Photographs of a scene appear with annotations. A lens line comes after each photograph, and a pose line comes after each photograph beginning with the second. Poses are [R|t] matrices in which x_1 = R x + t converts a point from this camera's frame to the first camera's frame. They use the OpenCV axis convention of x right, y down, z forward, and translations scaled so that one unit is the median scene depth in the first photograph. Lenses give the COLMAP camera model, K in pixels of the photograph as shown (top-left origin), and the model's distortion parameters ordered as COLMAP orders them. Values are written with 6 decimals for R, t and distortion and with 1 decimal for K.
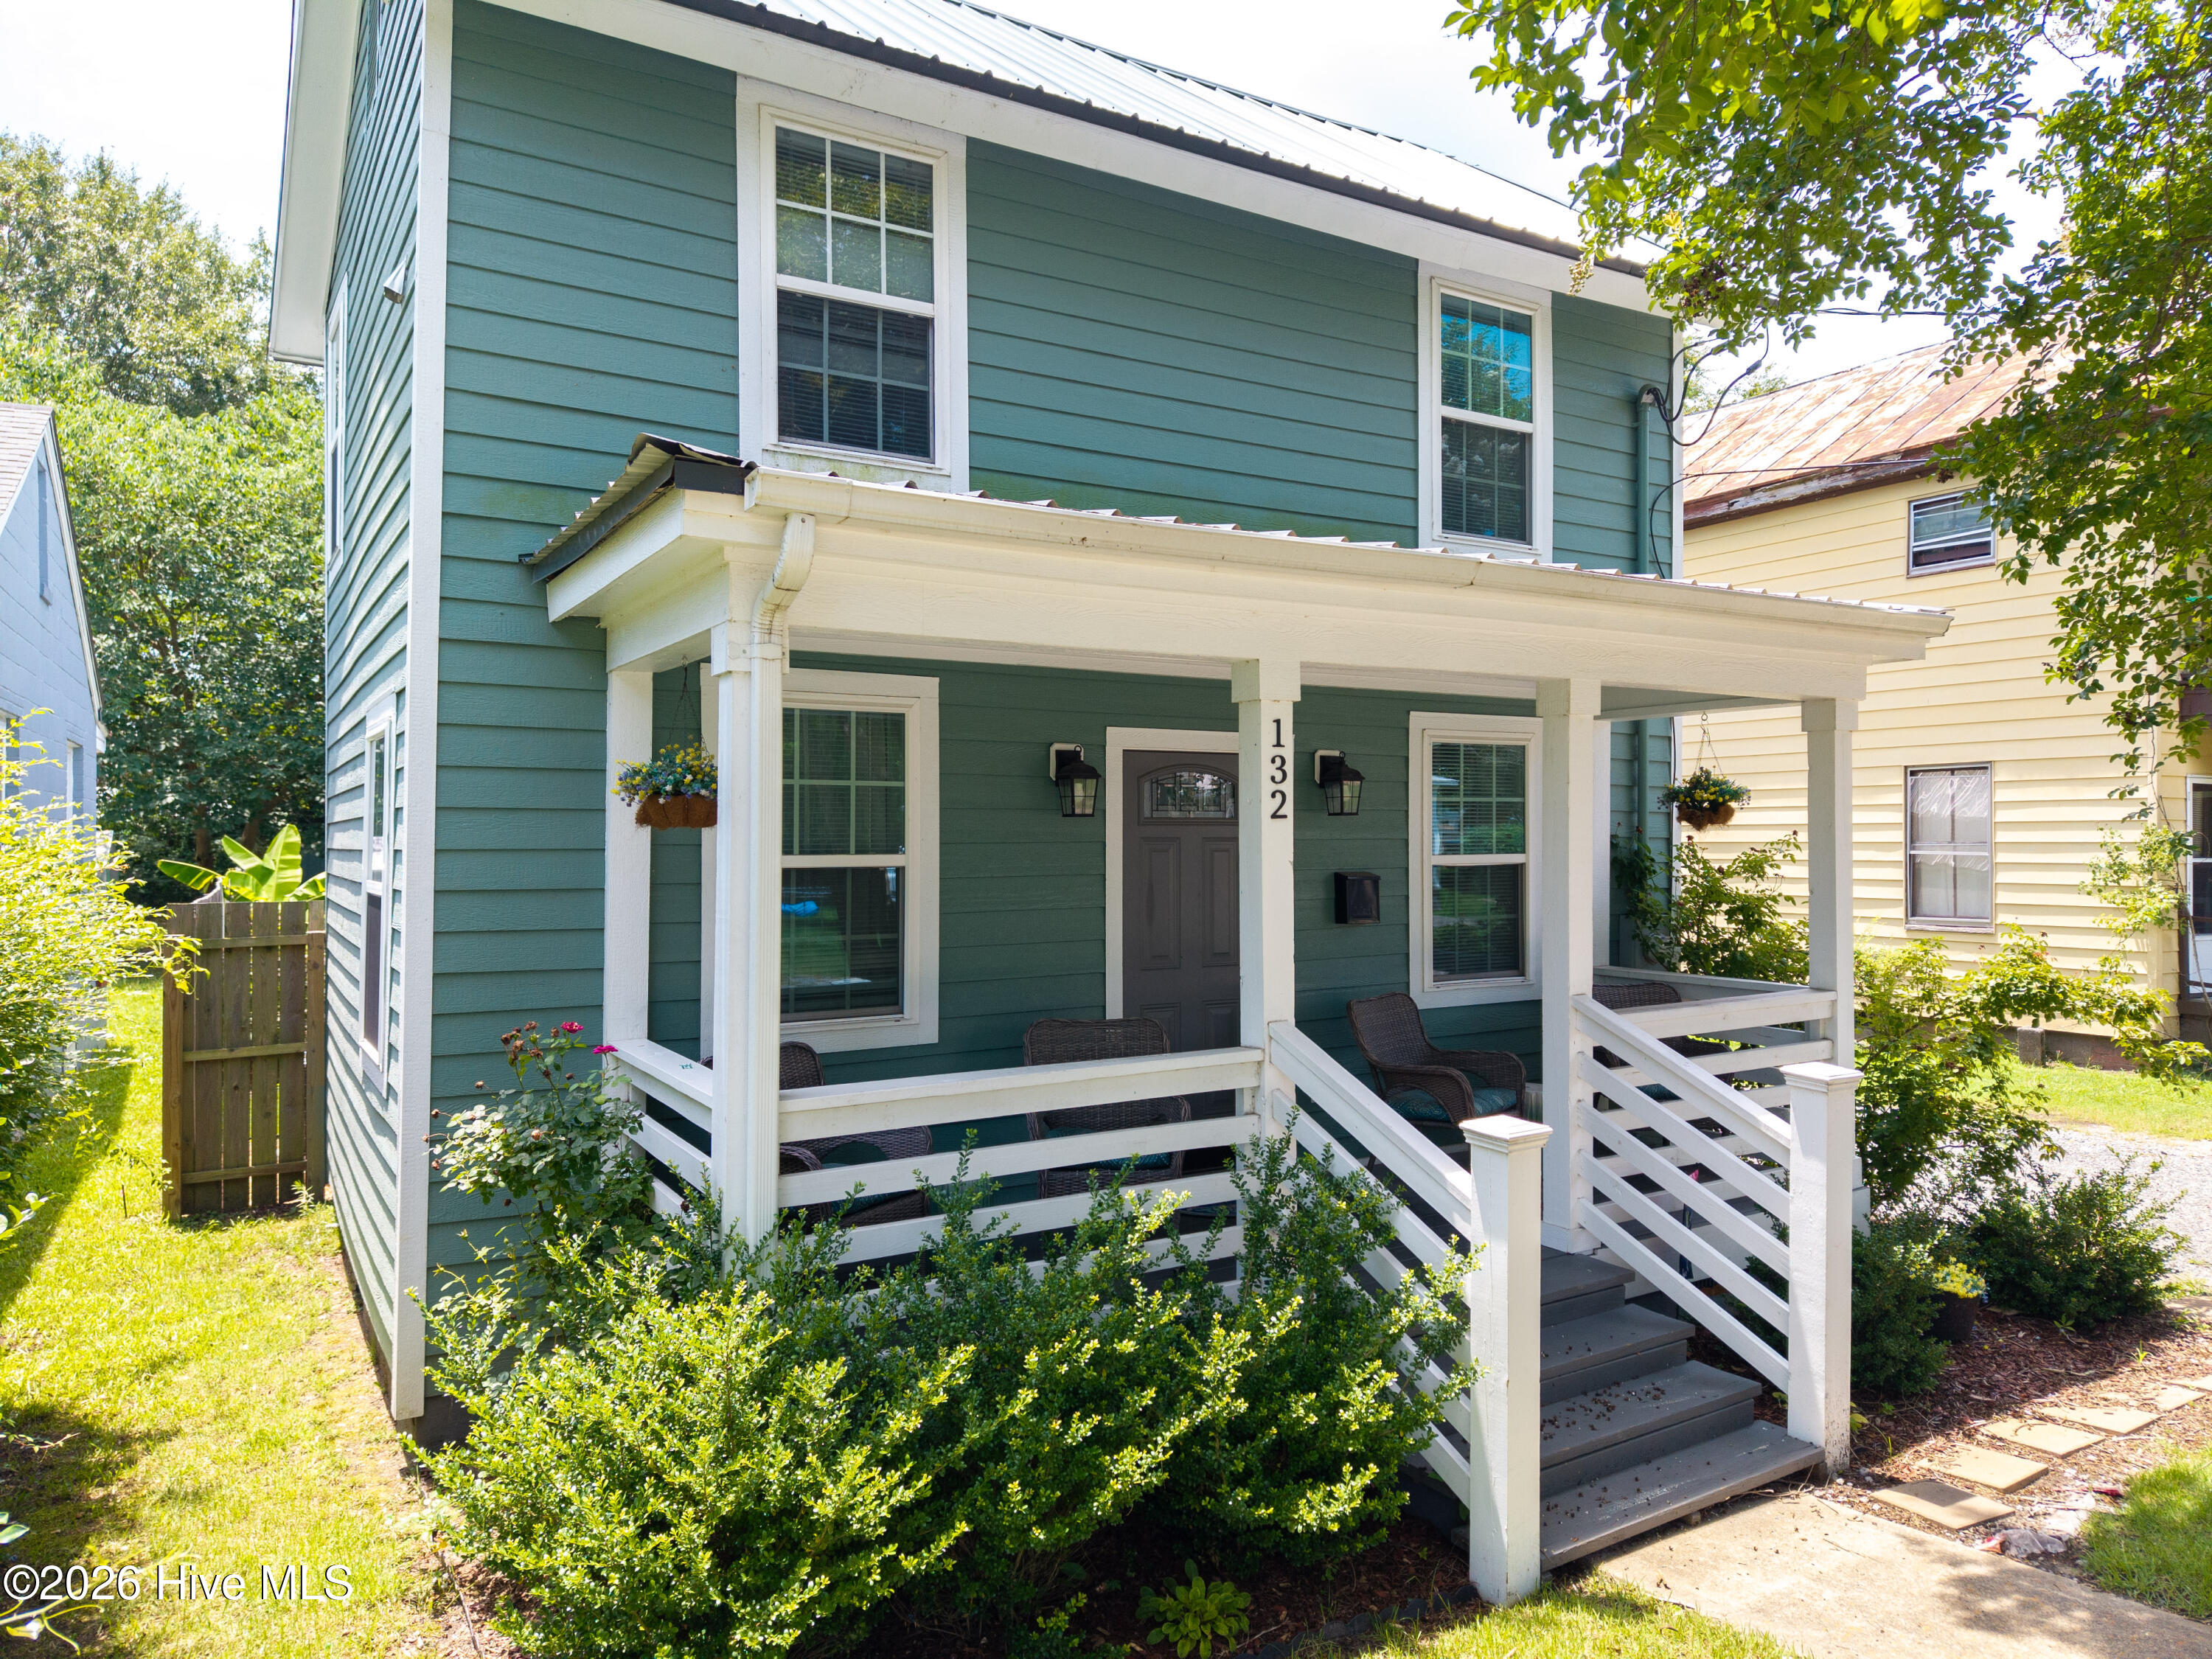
lens RADIAL K [[1479.8, 0, 1116.9], [0, 1479.8, 822.5], [0, 0, 1]] dist [0.073163, -0.097659]
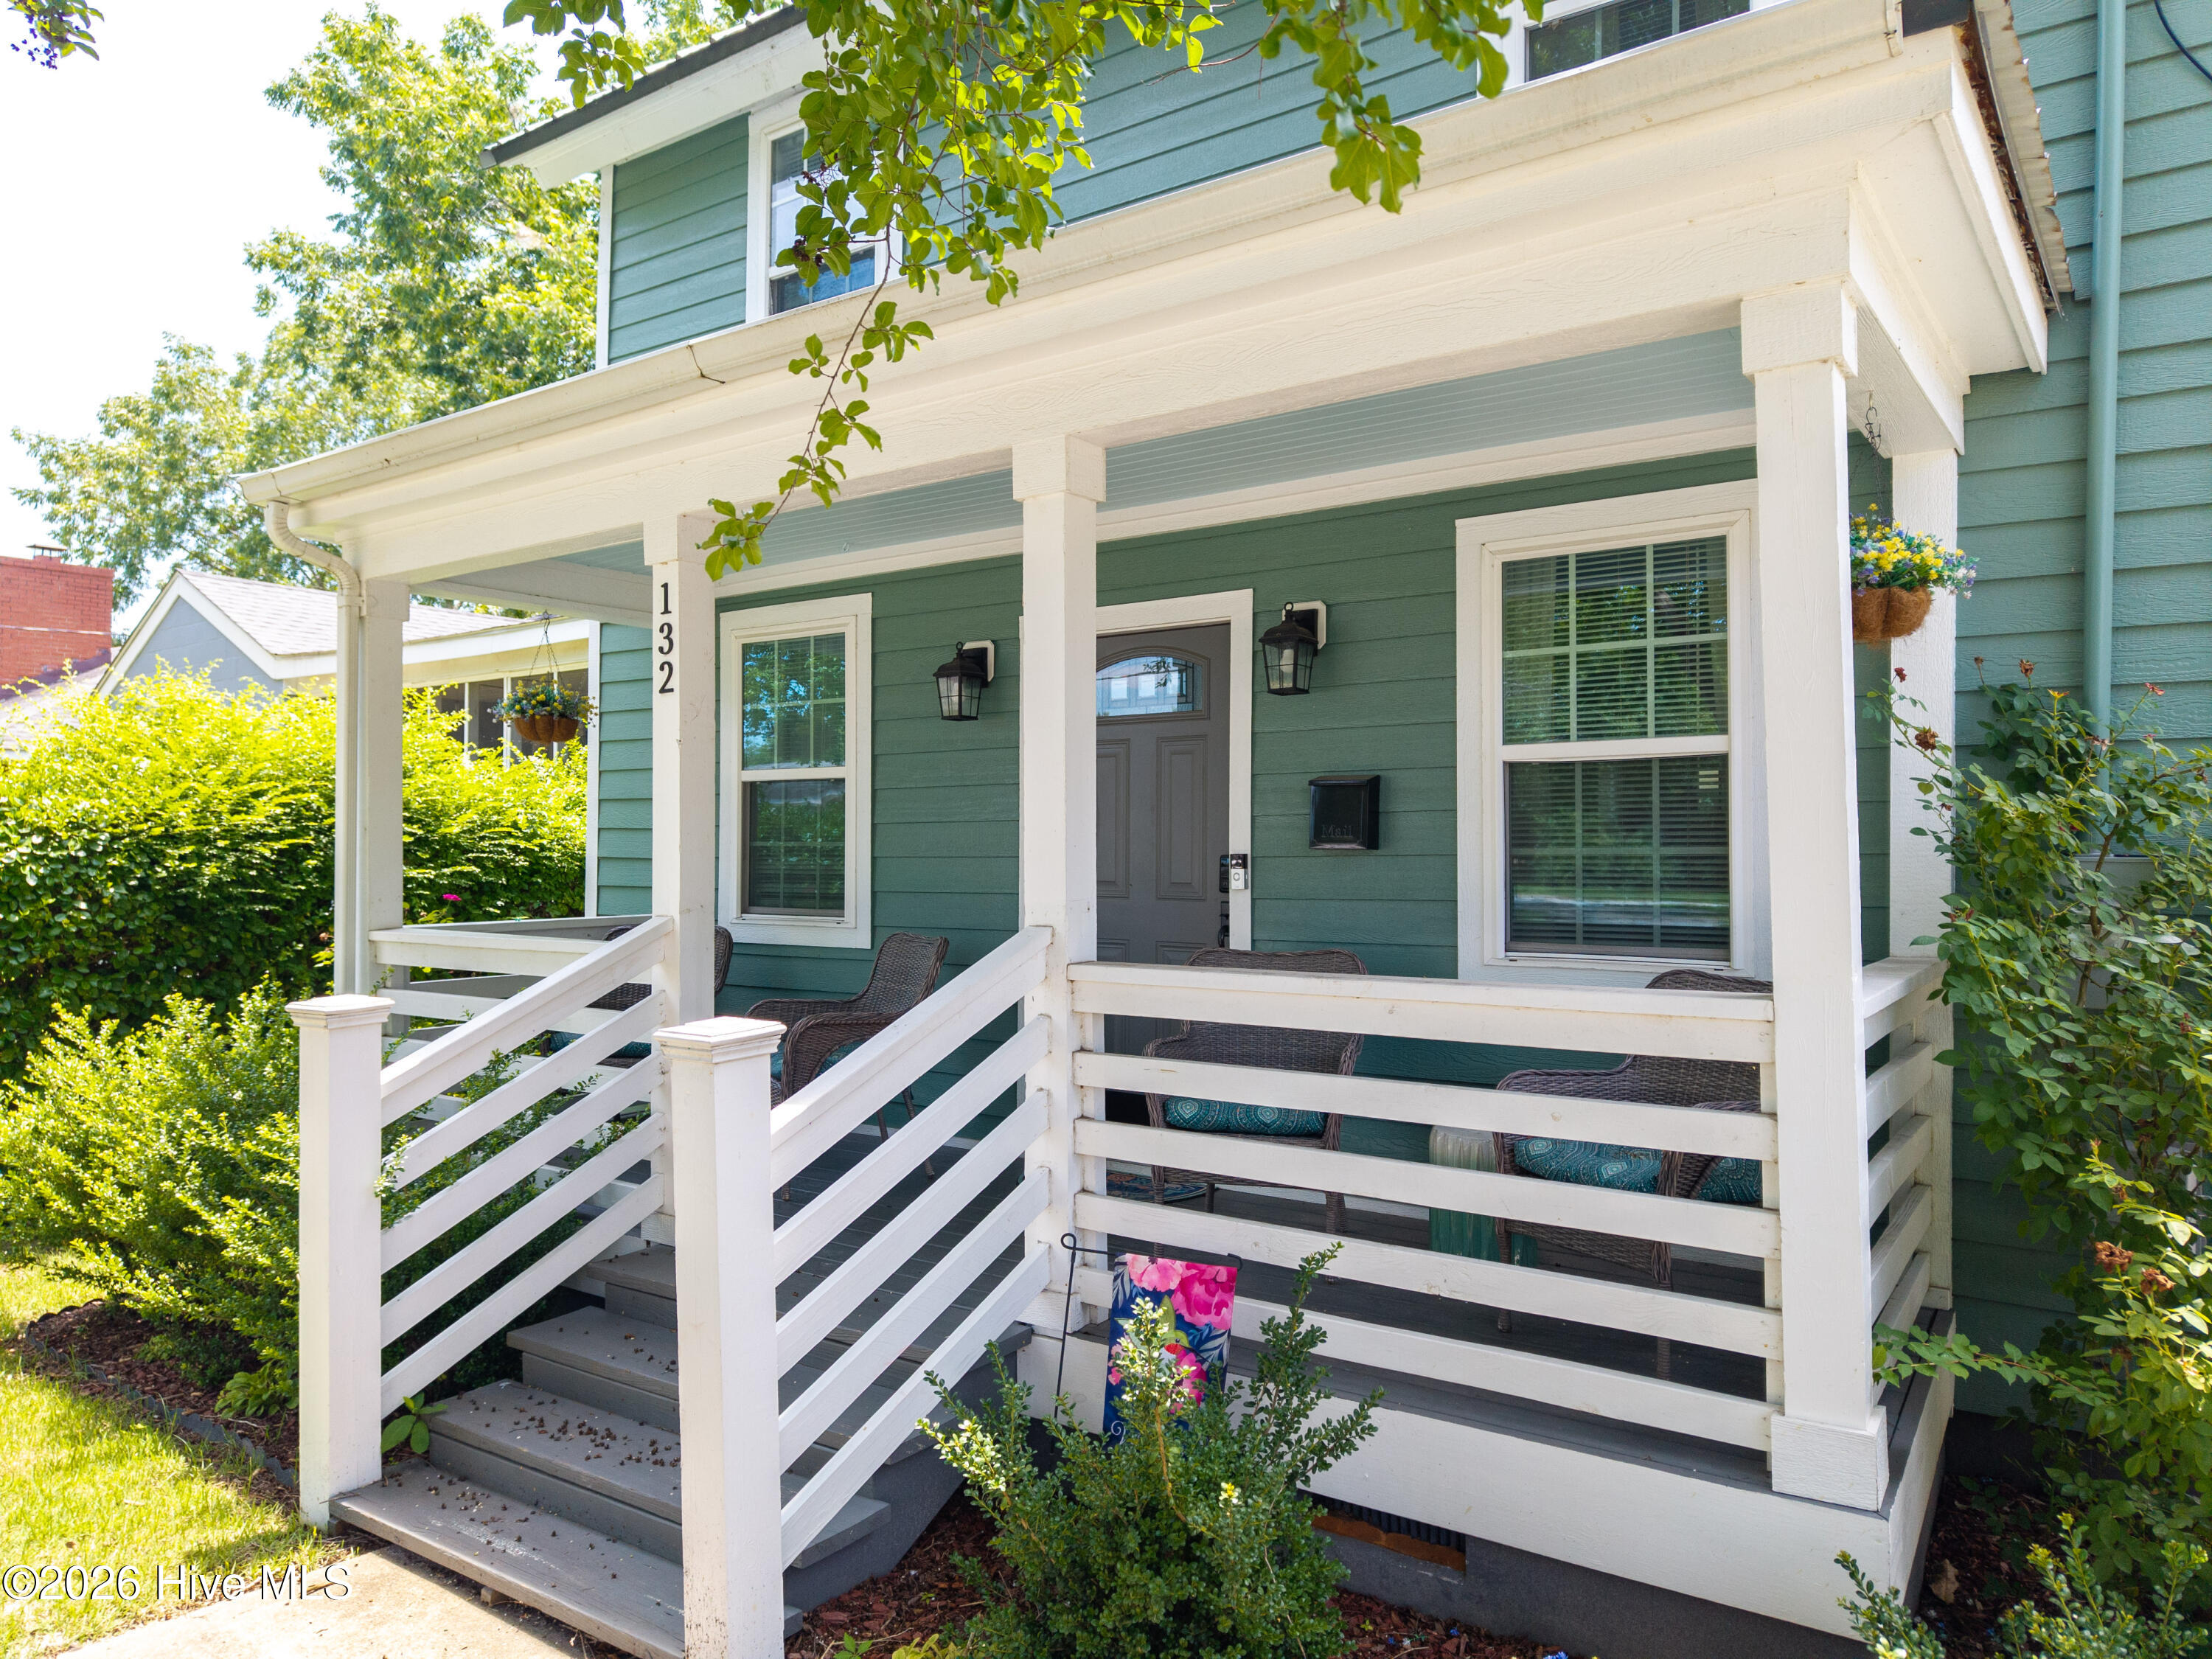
lens RADIAL K [[1479.8, 0, 1116.9], [0, 1479.8, 822.5], [0, 0, 1]] dist [0.073163, -0.097659]
pose [[0.388793, -0.015915, -0.921188, 0.886288], [0.006829, 0.999873, -0.014392, 0.077016], [0.921300, -0.000696, 0.388853, 0.751838]]
